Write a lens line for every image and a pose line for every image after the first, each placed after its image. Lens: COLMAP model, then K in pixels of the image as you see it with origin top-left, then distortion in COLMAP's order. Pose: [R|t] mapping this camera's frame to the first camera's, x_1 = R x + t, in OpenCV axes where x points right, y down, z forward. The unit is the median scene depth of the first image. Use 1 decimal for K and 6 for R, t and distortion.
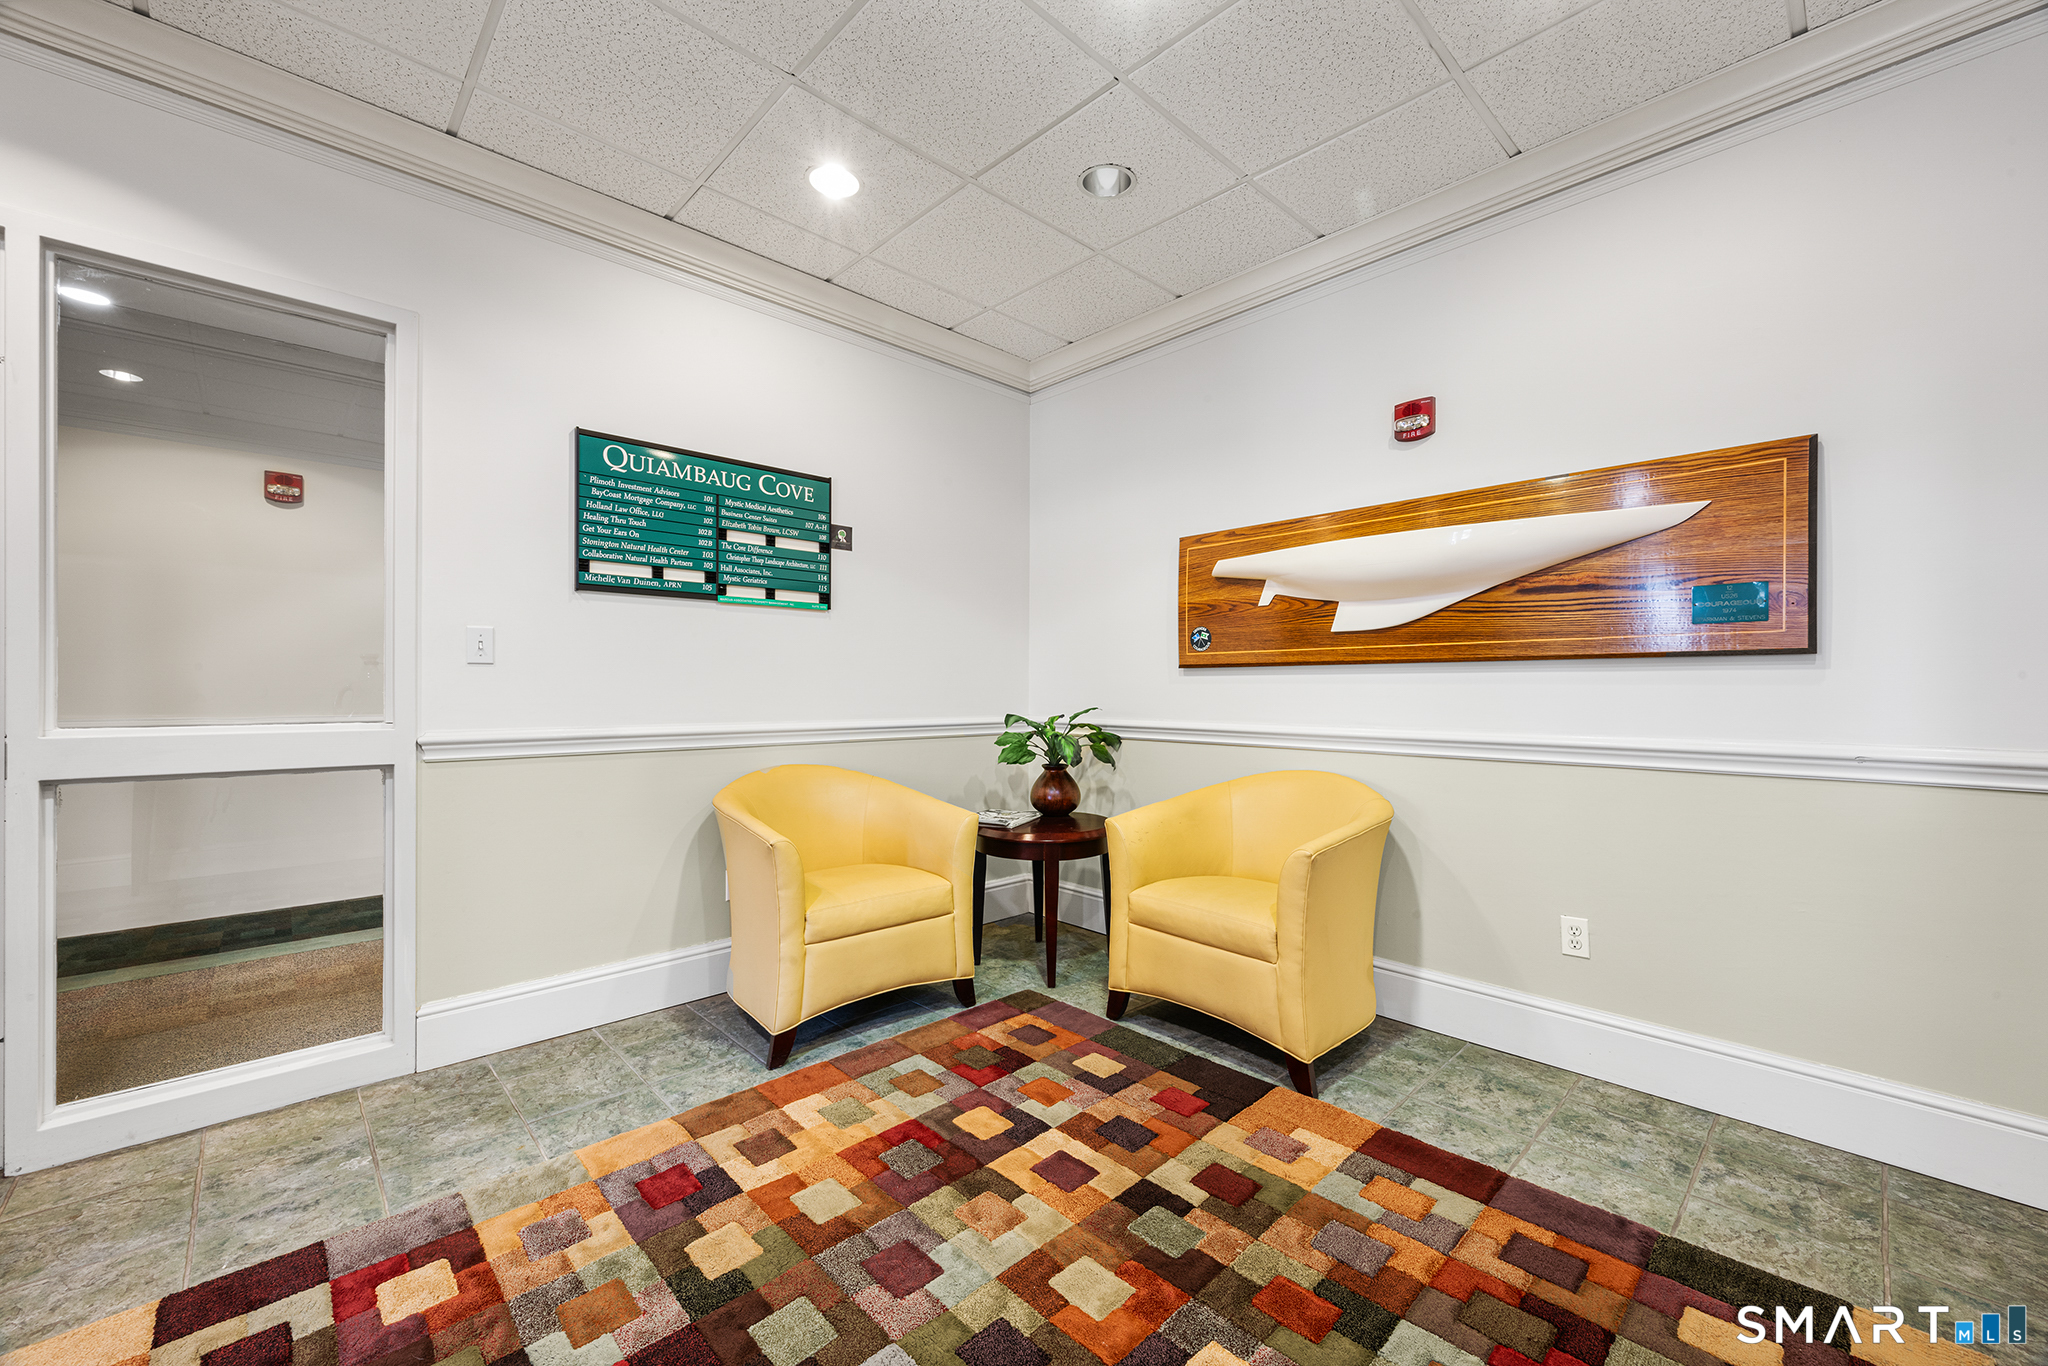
lens RADIAL K [[805.9, 0, 1025.2], [0, 805.9, 687.2], [0, 0, 1]] dist [0.000807, -0.000413]
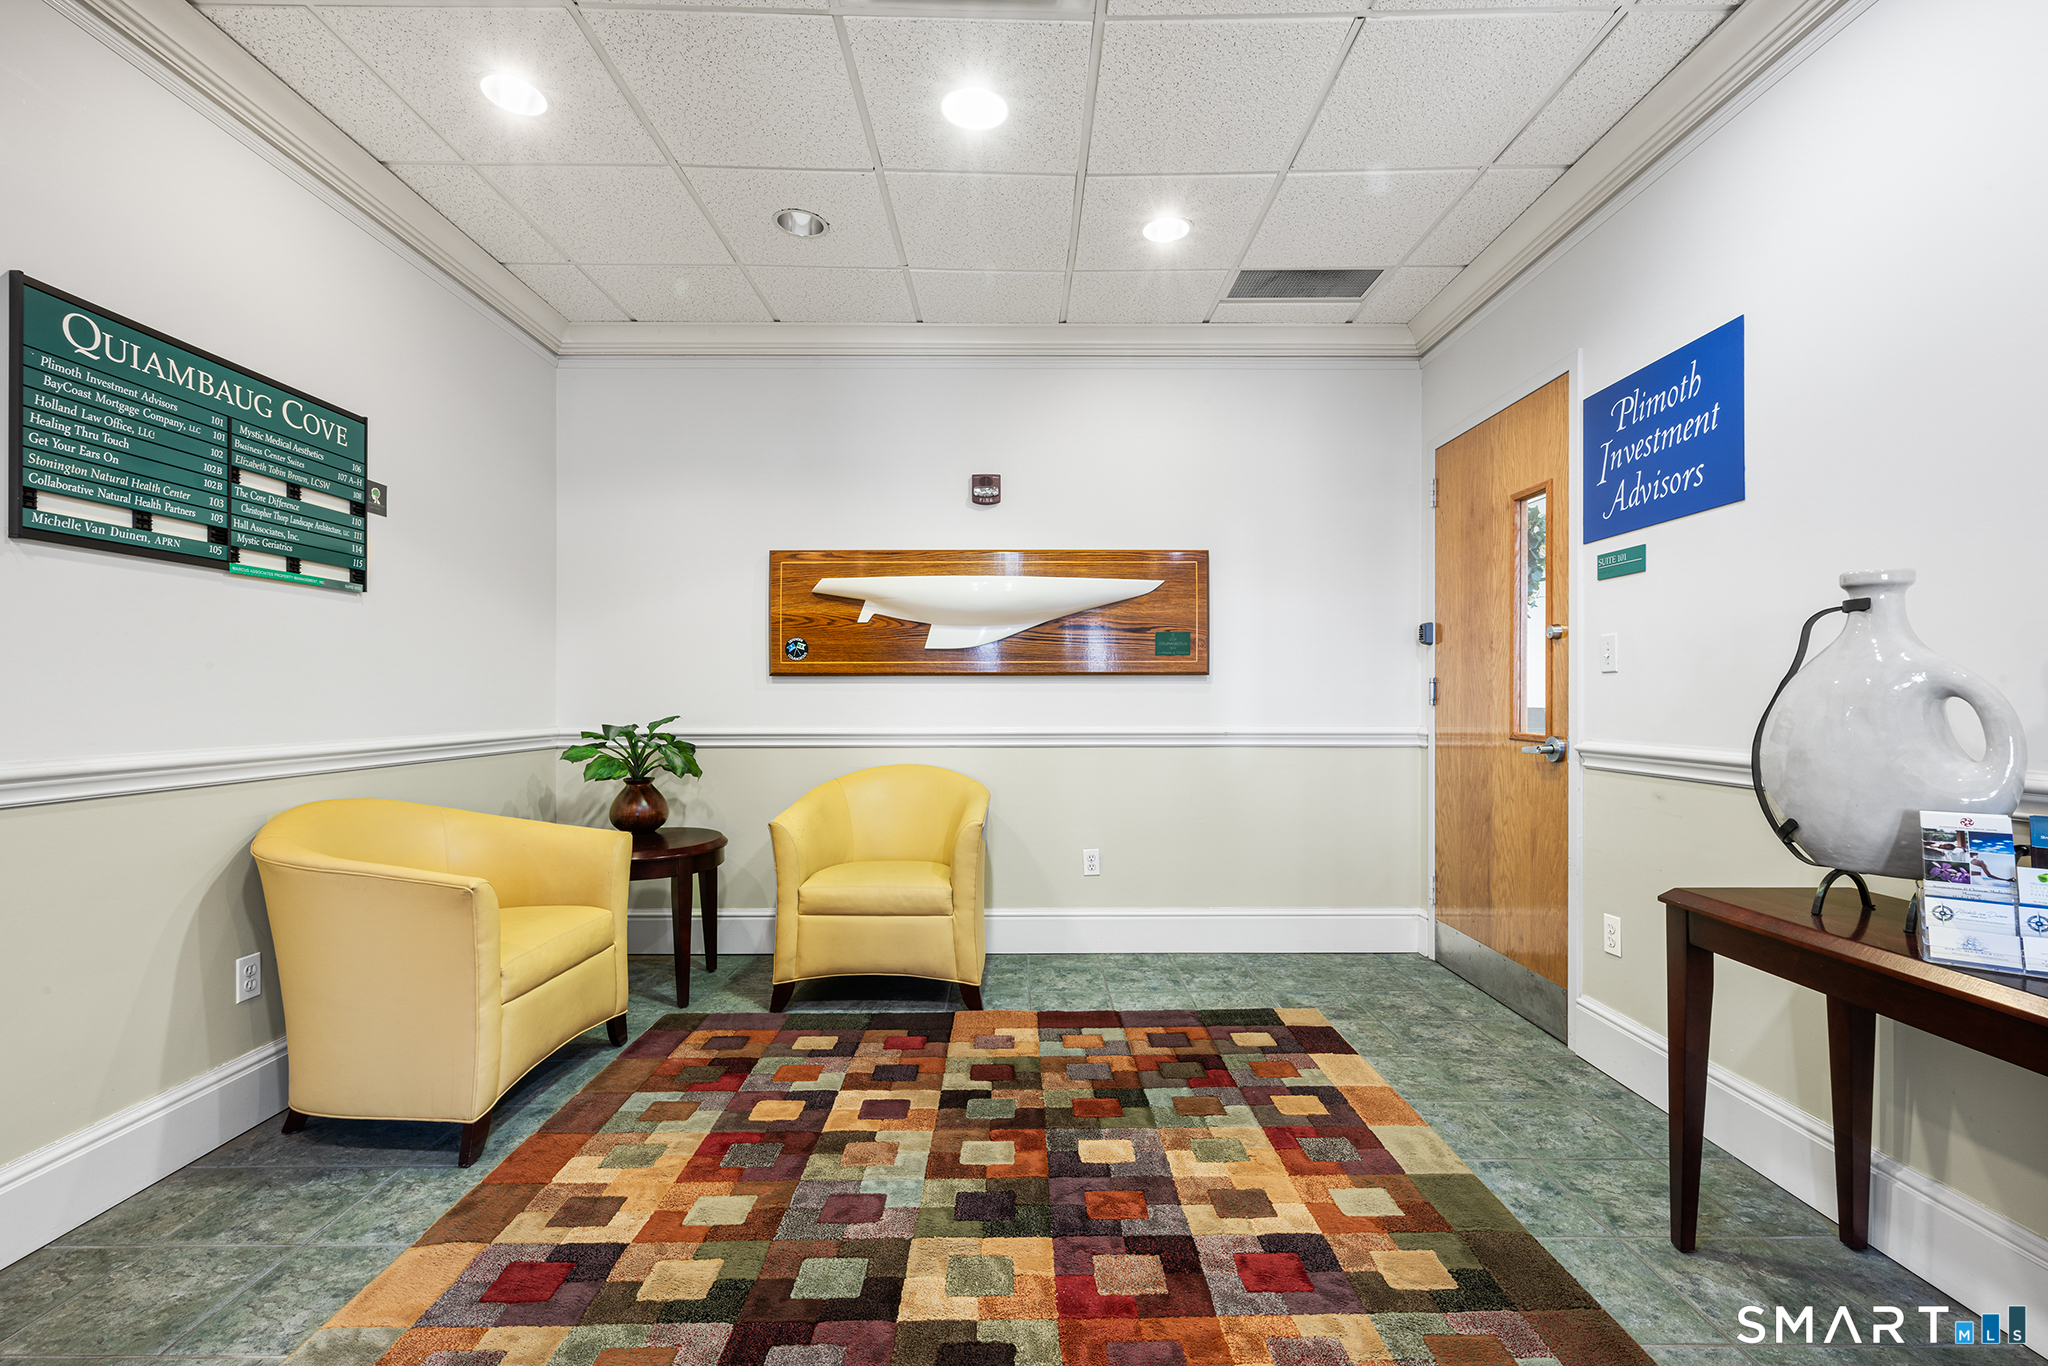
lens RADIAL K [[868.3, 0, 1025.2], [0, 868.3, 691.0], [0, 0, 1]] dist [0.002238, 0.000335]
pose [[0.686921, 0.001265, 0.726731, -0.501100], [0.000712, 0.999997, -0.002414, -0.001825], [-0.726732, 0.002175, 0.686918, -0.009257]]
